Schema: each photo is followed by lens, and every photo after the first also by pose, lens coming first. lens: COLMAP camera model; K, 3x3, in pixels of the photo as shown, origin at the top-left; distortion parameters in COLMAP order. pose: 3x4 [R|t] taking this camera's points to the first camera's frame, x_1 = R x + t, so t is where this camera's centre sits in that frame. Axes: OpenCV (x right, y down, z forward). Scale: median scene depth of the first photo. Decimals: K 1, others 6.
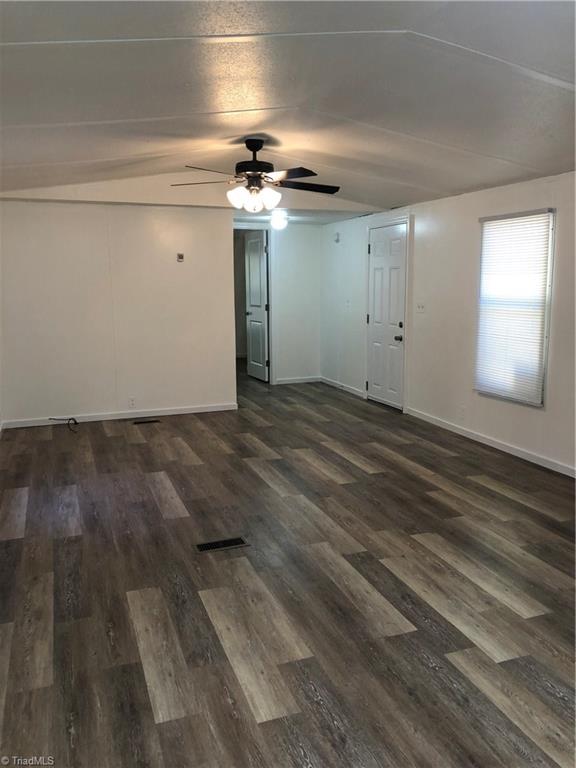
lens RADIAL K [[636.5, 0, 287.1], [0, 636.5, 396.8], [0, 0, 1]] dist [0.013892, -0.005677]
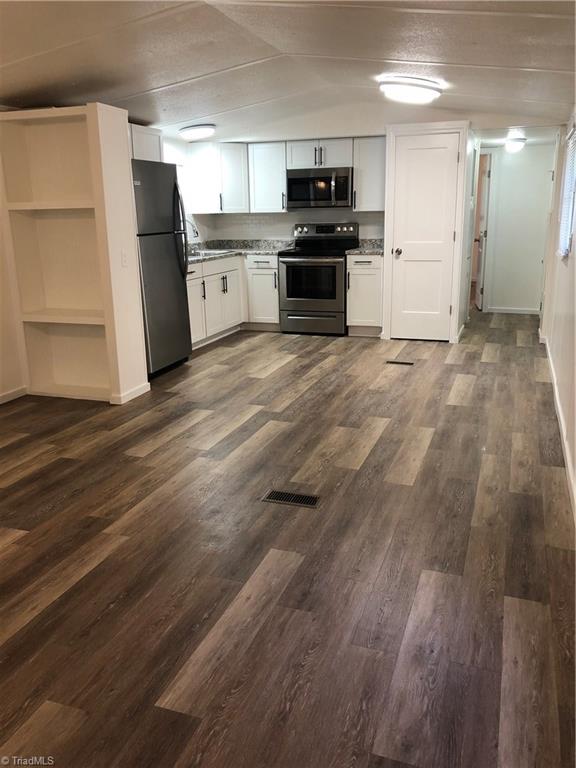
lens RADIAL K [[636.5, 0, 287.1], [0, 636.5, 396.8], [0, 0, 1]] dist [0.013892, -0.005677]
pose [[-0.772657, -0.156774, 0.615162, -0.739219], [0.140533, 0.902744, 0.406576, -0.315983], [-0.619074, 0.400594, -0.675479, 1.813764]]
